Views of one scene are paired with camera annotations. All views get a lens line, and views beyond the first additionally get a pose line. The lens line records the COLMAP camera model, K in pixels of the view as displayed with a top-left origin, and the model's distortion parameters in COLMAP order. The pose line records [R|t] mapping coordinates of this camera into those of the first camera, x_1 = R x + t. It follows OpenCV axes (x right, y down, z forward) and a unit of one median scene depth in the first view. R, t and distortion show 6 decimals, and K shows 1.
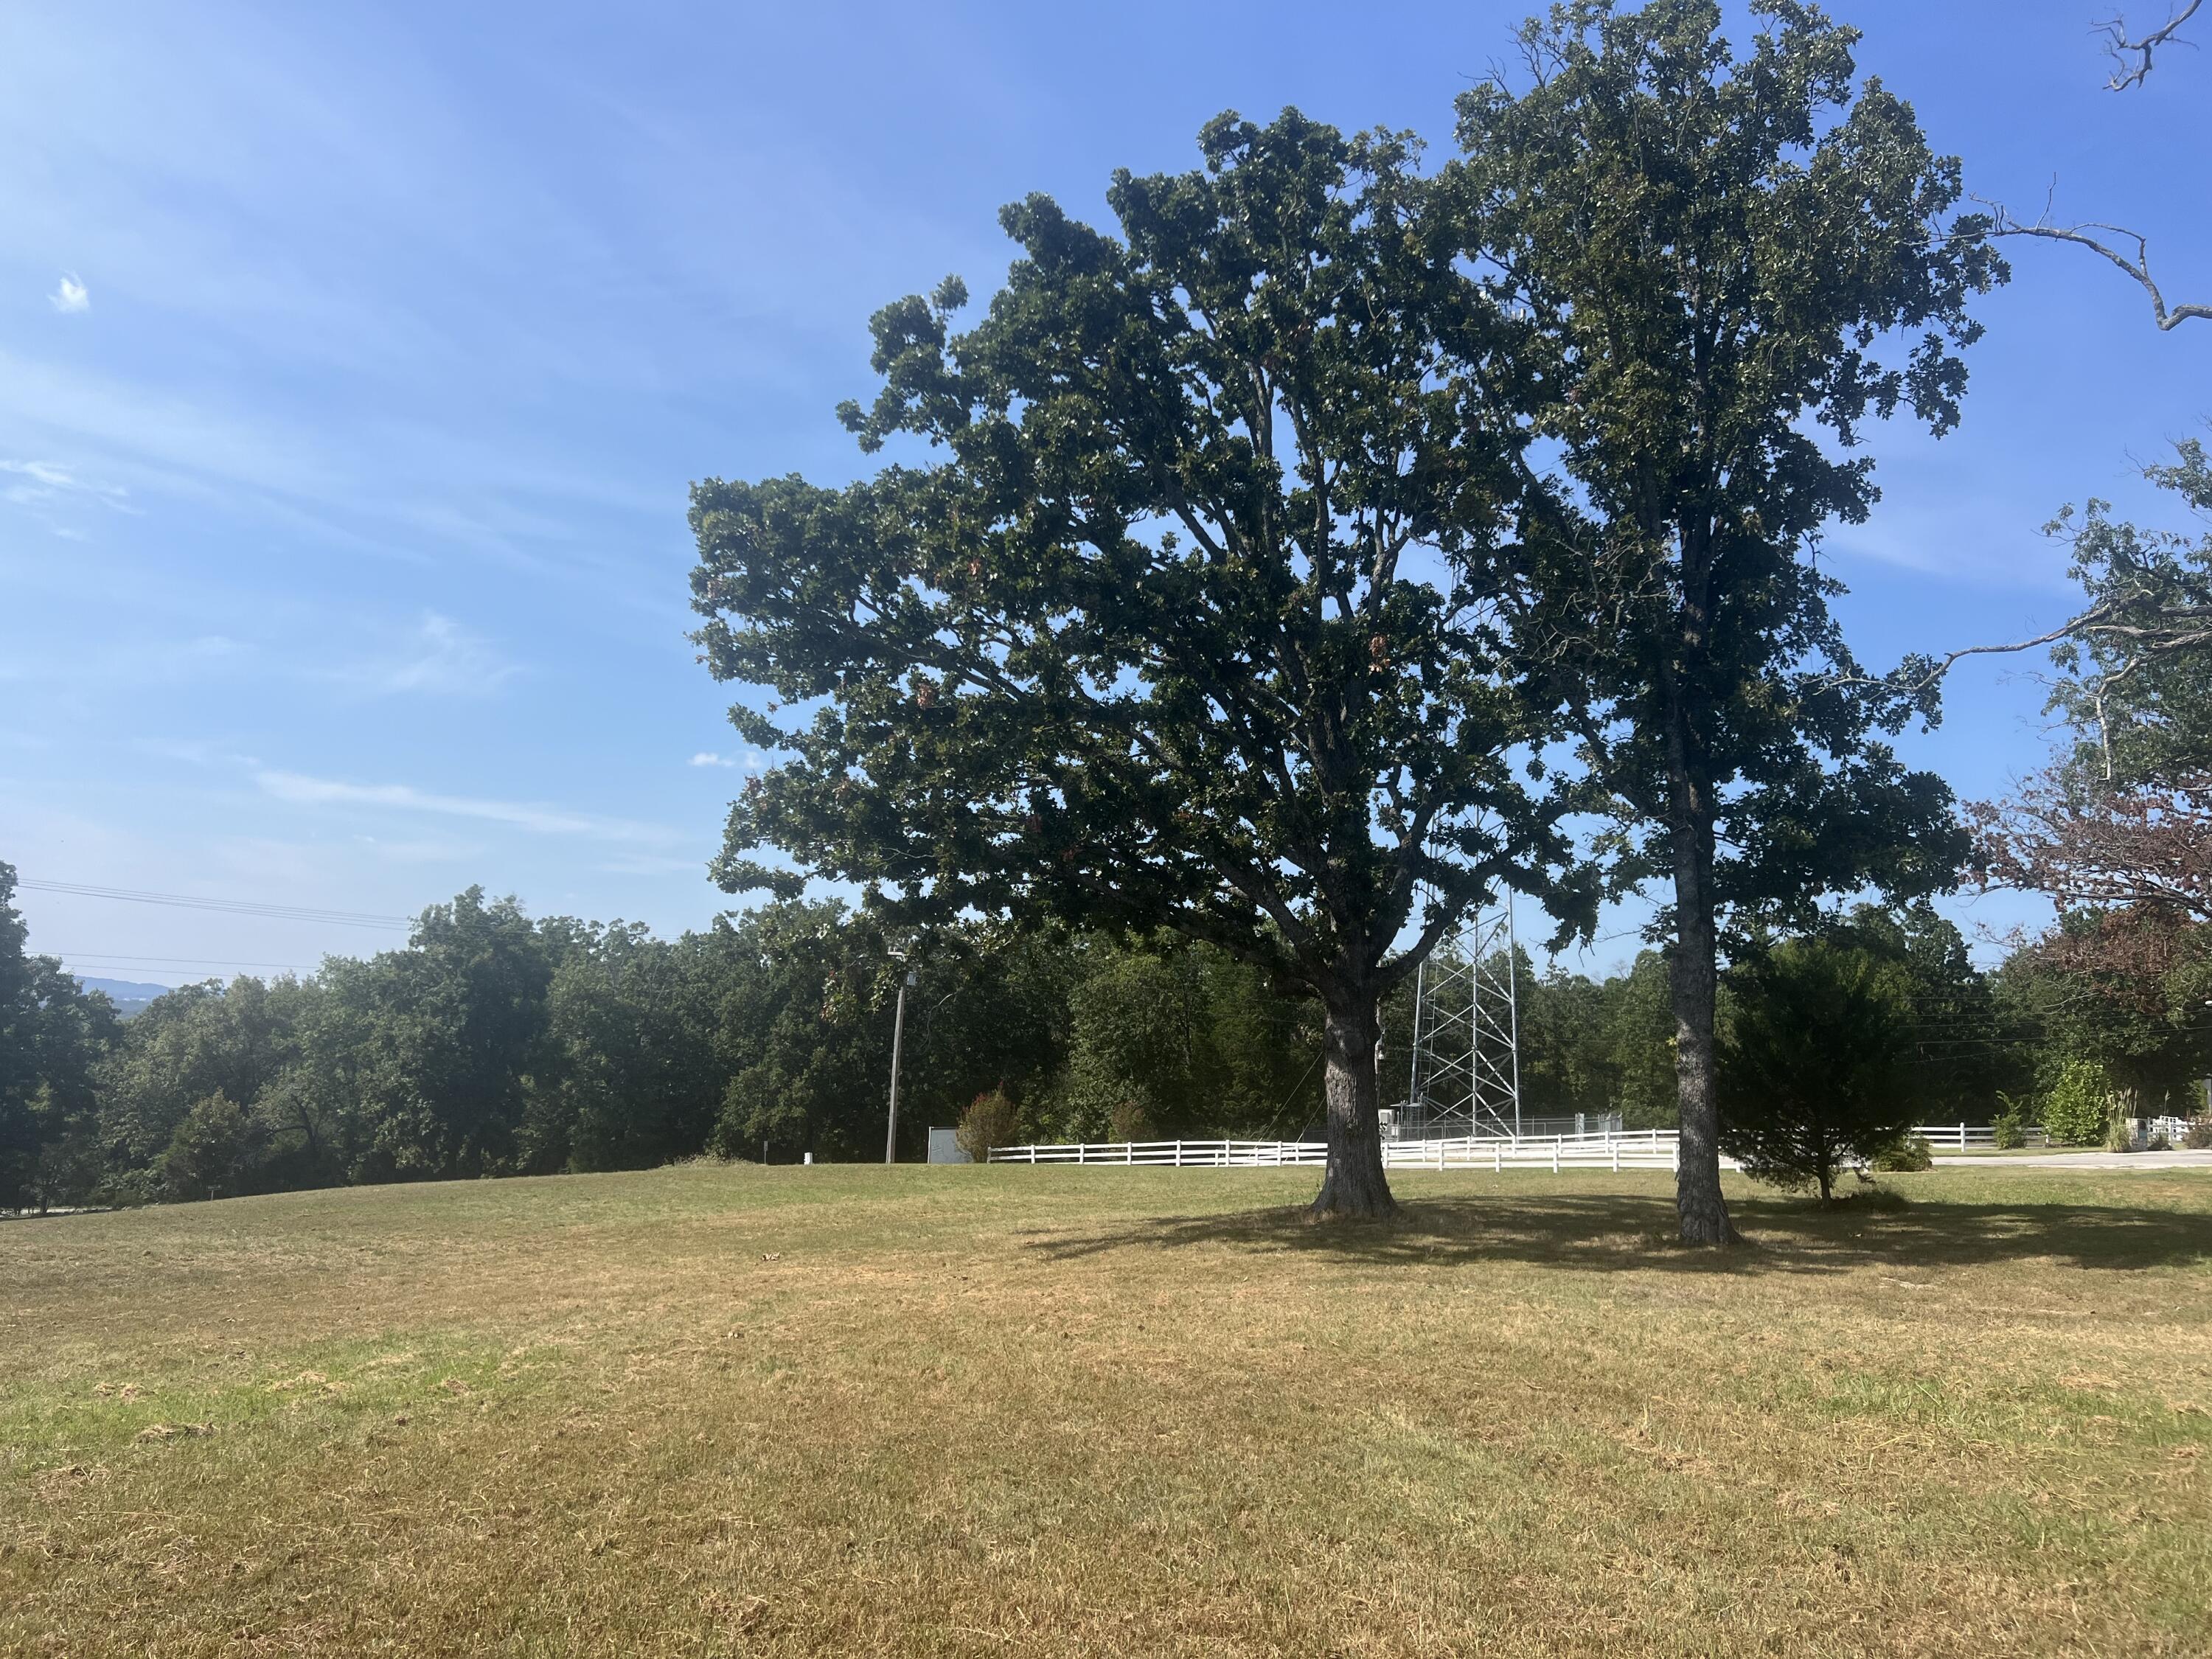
lens RADIAL K [[1642.0, 0, 1101.5], [0, 1642.0, 852.1], [0, 0, 1]] dist [0.059510, -0.069800]
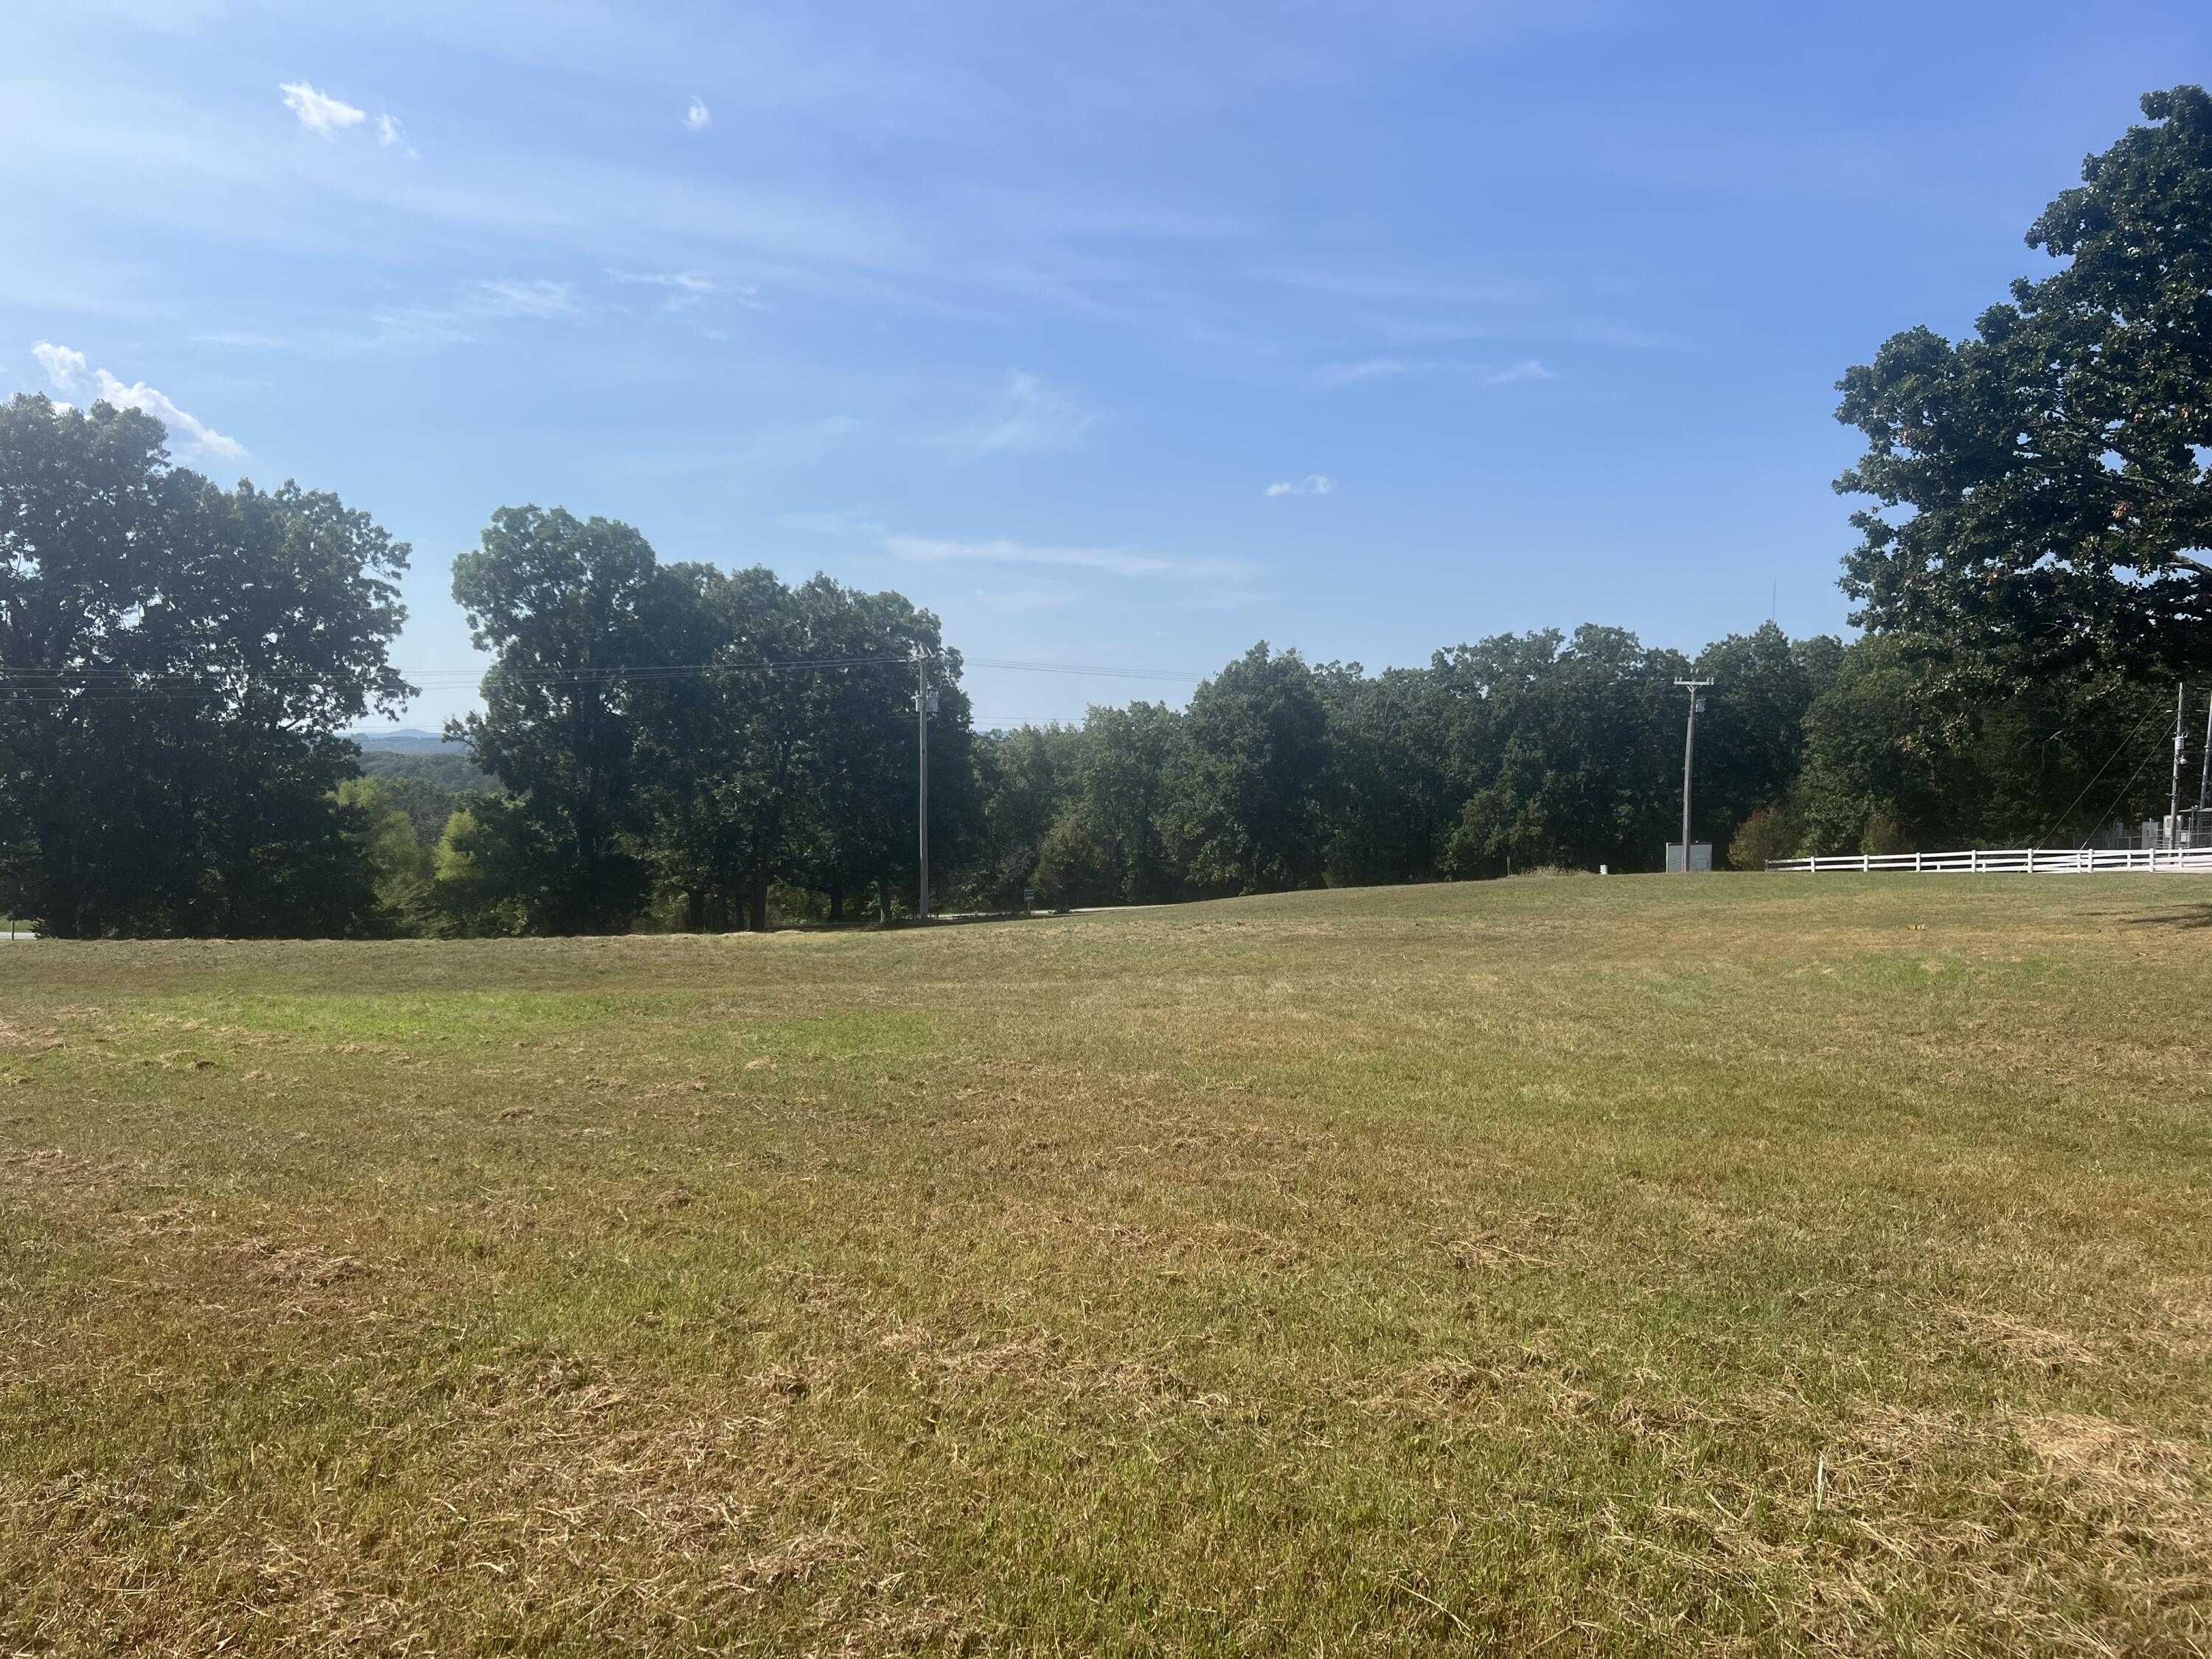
lens RADIAL K [[1642.0, 0, 1090.1], [0, 1642.0, 830.2], [0, 0, 1]] dist [0.059510, -0.069800]
pose [[0.937564, -0.019646, -0.347258, -0.081764], [0.072844, 0.987353, 0.140813, -0.017016], [0.340100, -0.157317, 0.927137, -0.108226]]
